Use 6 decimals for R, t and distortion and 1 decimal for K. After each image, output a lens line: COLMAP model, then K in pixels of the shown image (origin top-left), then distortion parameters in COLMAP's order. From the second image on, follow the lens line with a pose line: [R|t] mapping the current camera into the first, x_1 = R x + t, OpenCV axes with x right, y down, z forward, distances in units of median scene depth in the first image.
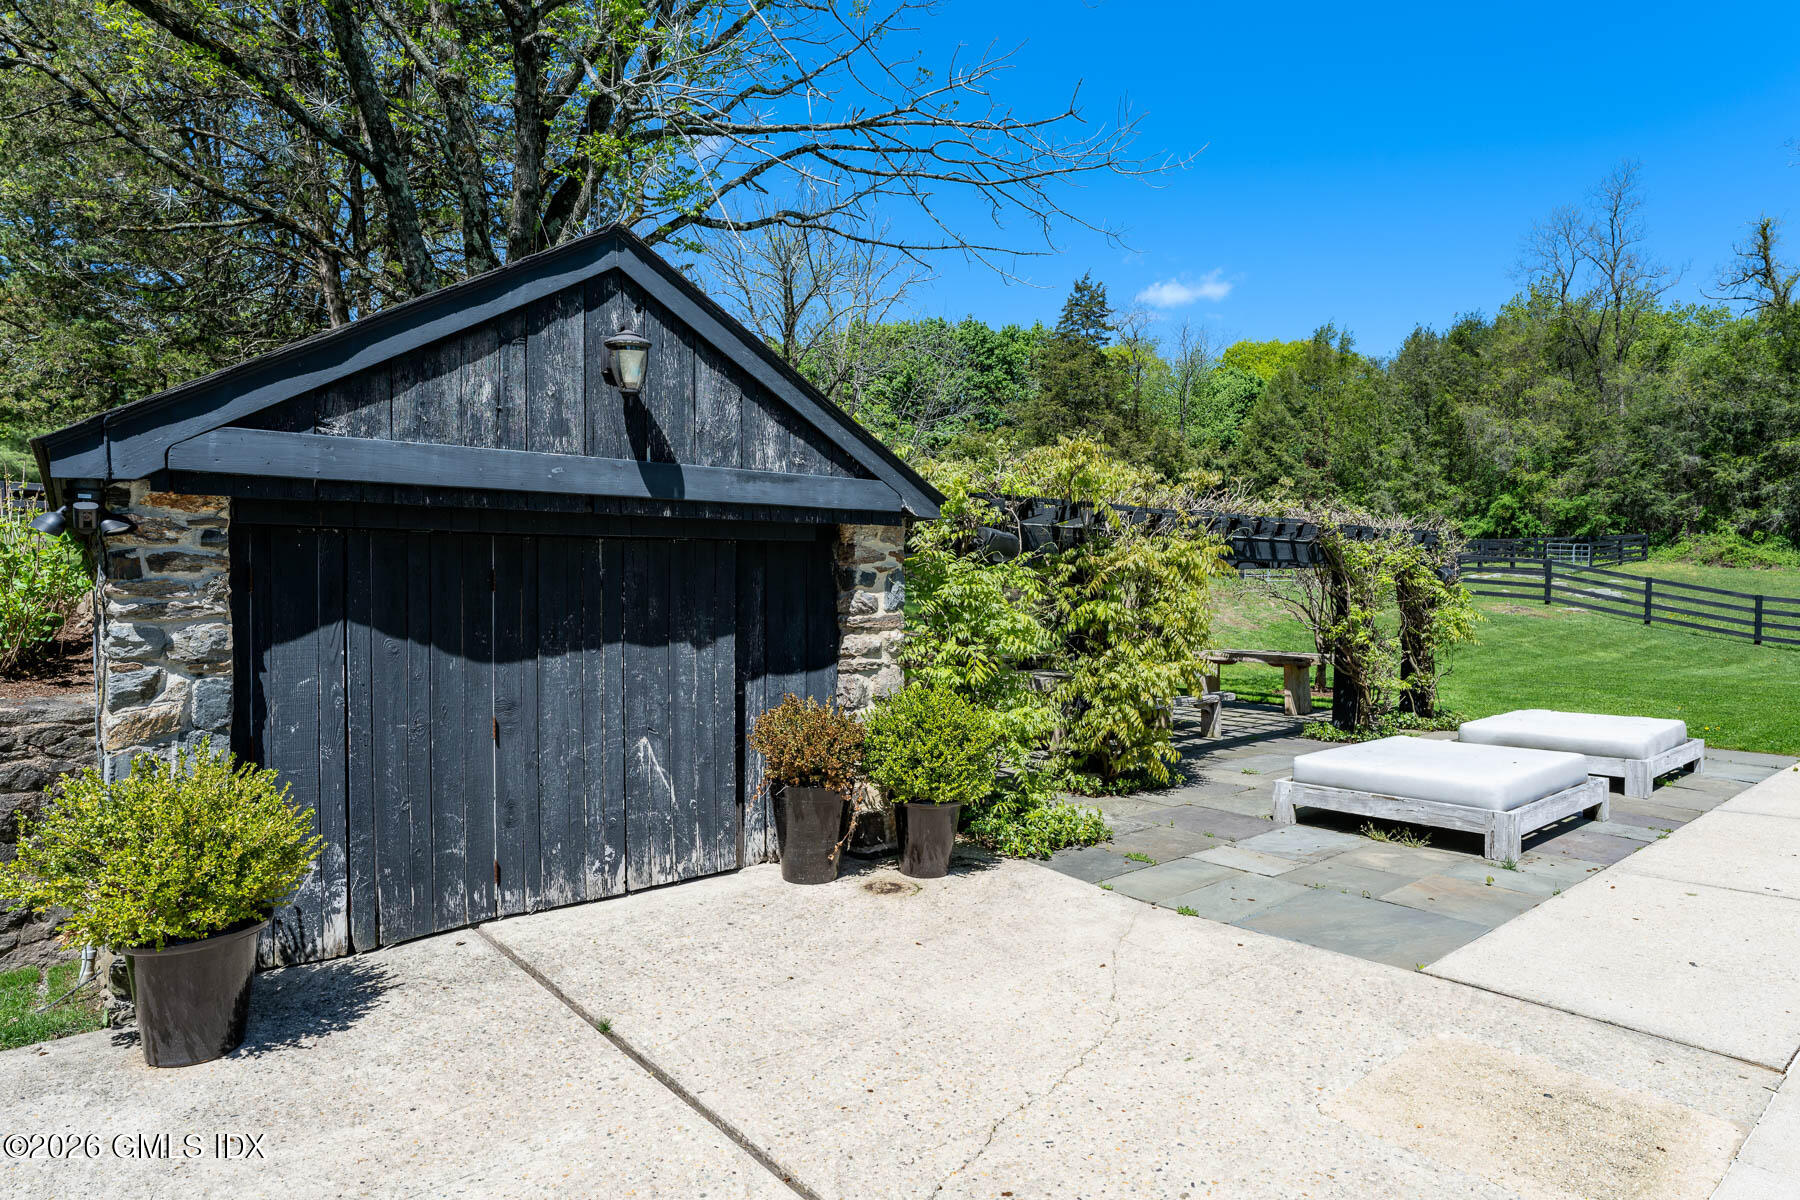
lens RADIAL K [[1010.8, 0, 900.0], [0, 1010.8, 600.0], [0, 0, 1]] dist [0.003128, 0.001888]
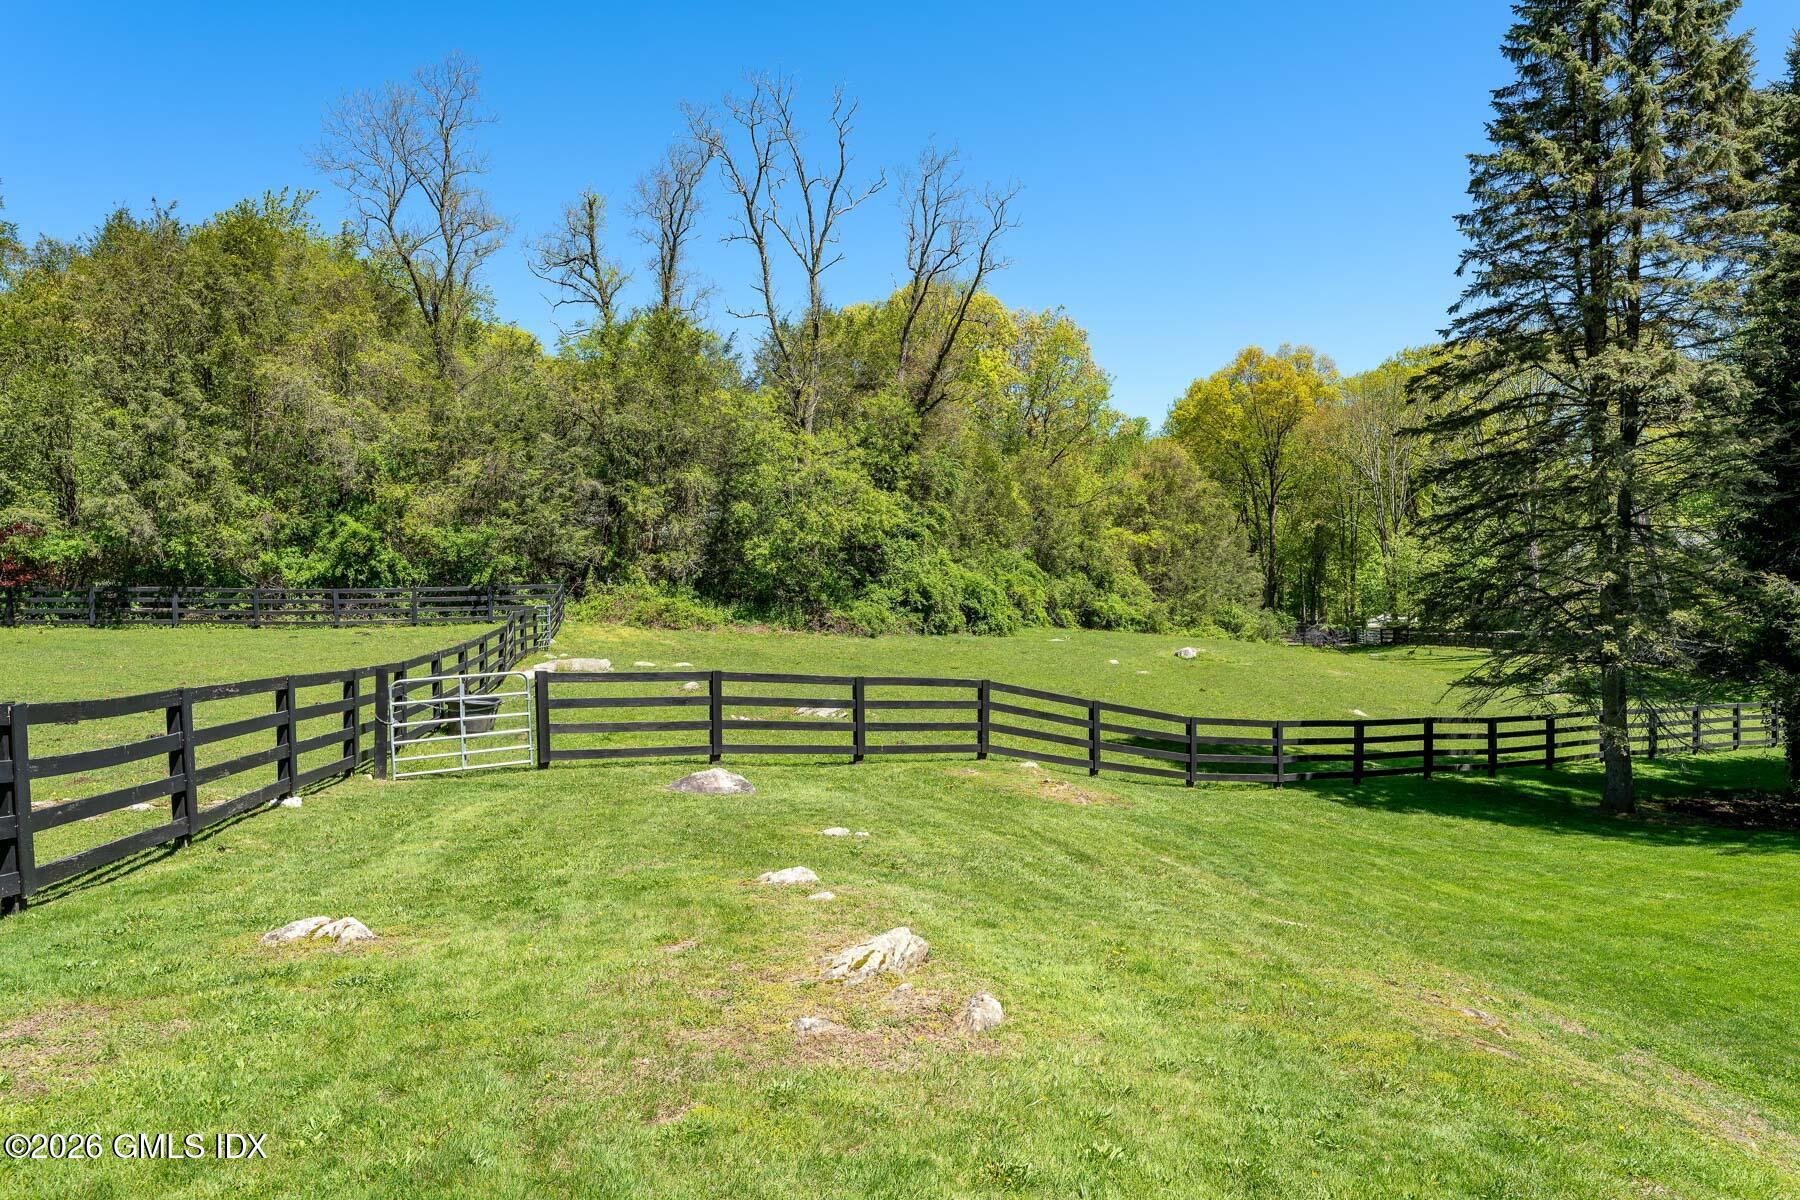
lens RADIAL K [[1199.1, 0, 900.0], [0, 1199.1, 600.0], [0, 0, 1]] dist [-0.001022, -0.002229]
pose [[0.311529, -0.025610, 0.949892, 0.002025], [0.037258, 0.999197, 0.014720, -0.056315], [-0.949506, 0.030805, 0.312233, 0.499955]]
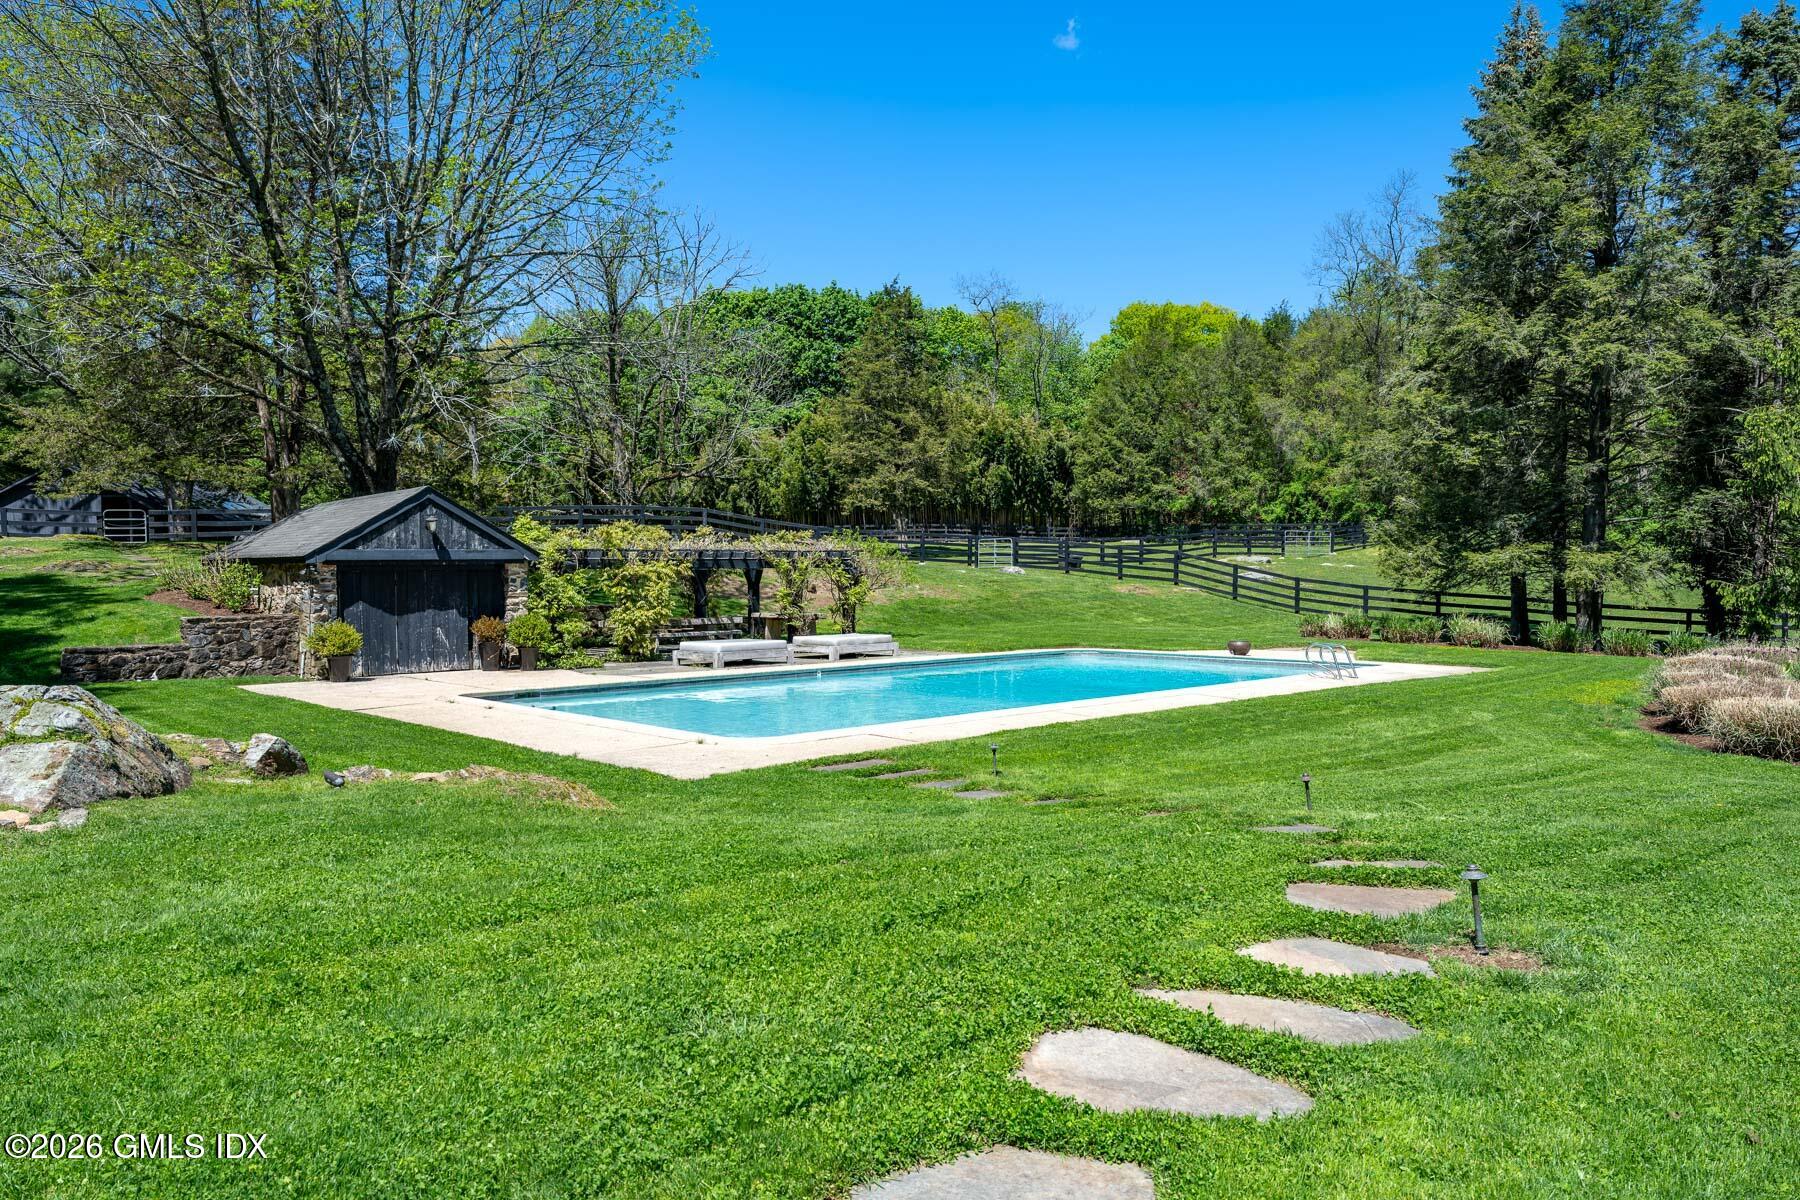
lens RADIAL K [[1283.4, 0, 900.0], [0, 1283.4, 600.0], [0, 0, 1]] dist [0.012913, 0.002190]
pose [[0.998412, -0.007155, 0.055875, 0.115860], [0.006375, 0.999880, 0.014128, -0.001181], [-0.055970, -0.013749, 0.998338, -0.374192]]
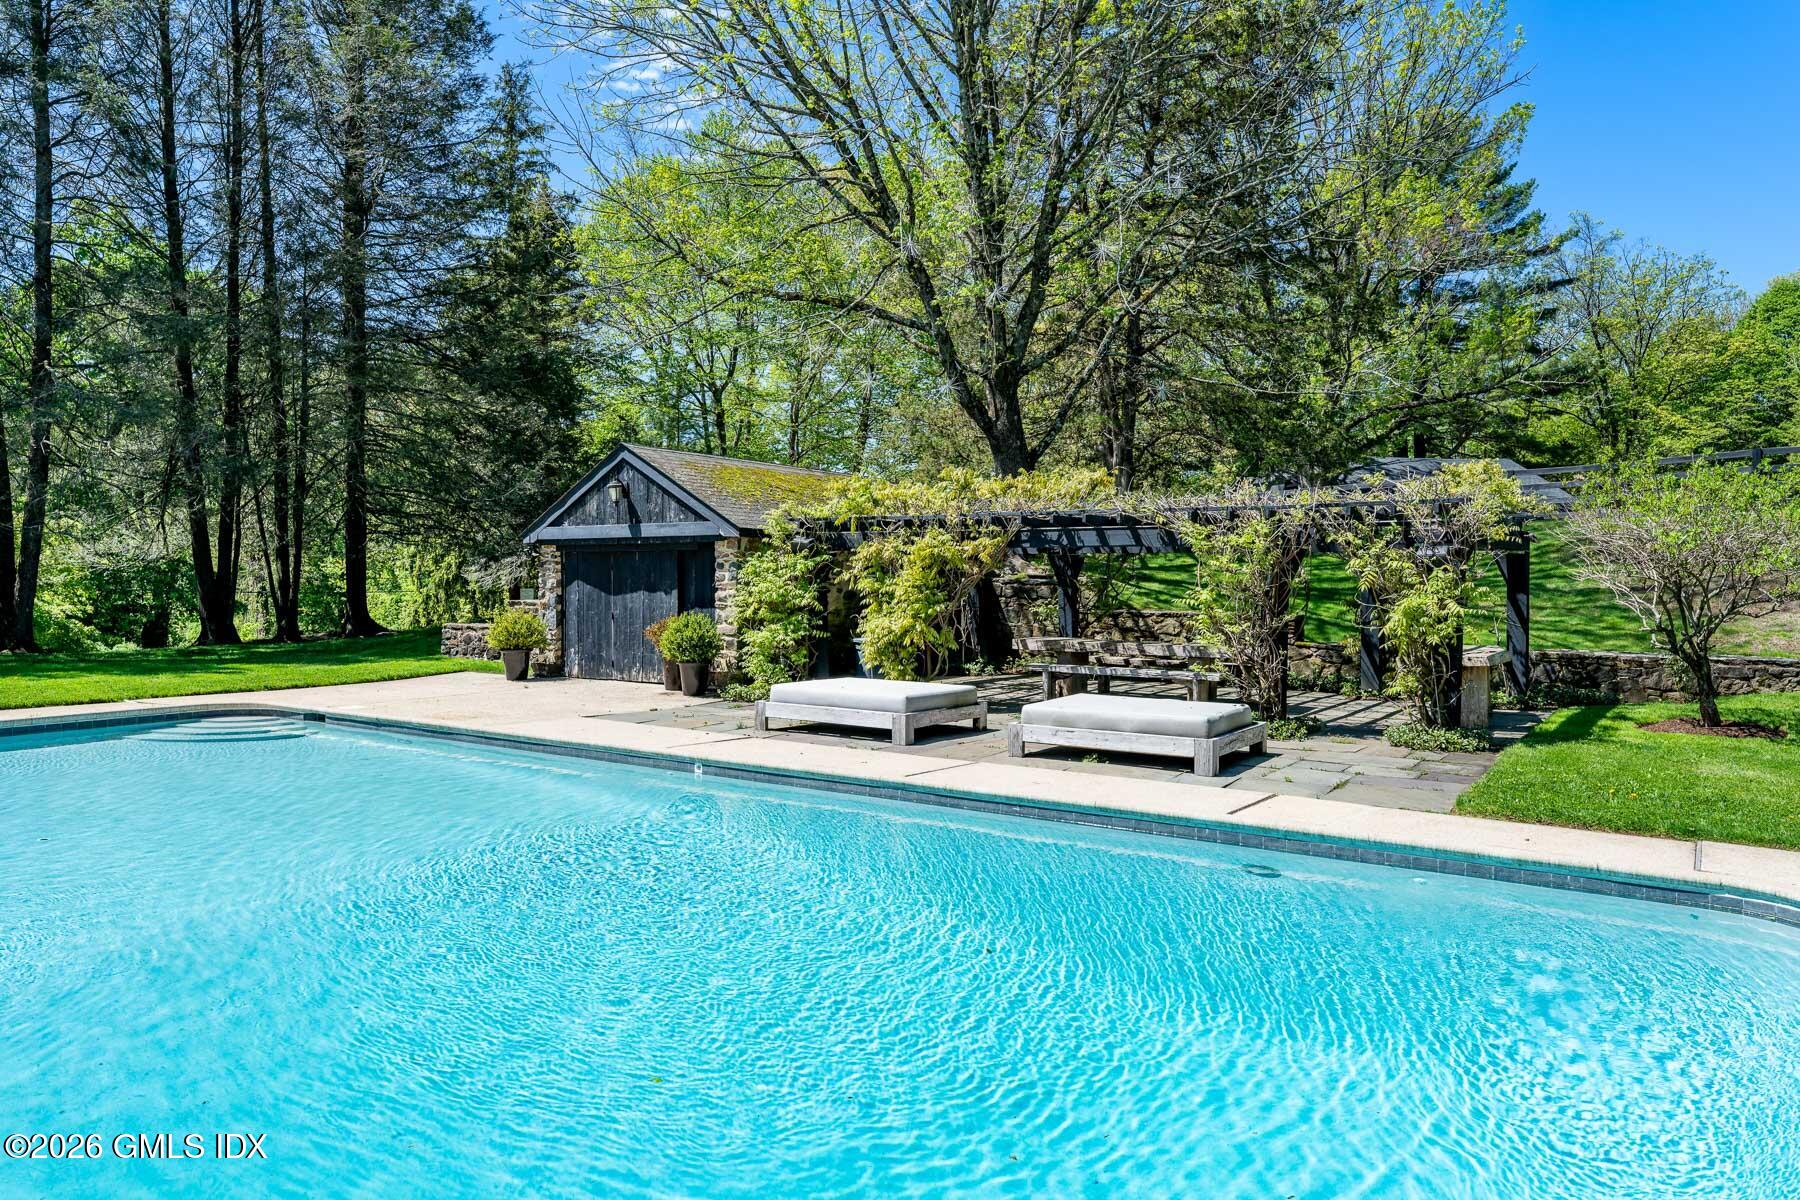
lens RADIAL K [[1193.9, 0, 900.0], [0, 1193.9, 600.0], [0, 0, 1]] dist [0.014907, 0.003524]
pose [[0.265522, 0.021916, -0.963856, 0.318933], [-0.013339, 0.999729, 0.019057, -0.000074], [0.964013, 0.007796, 0.265743, 0.085803]]
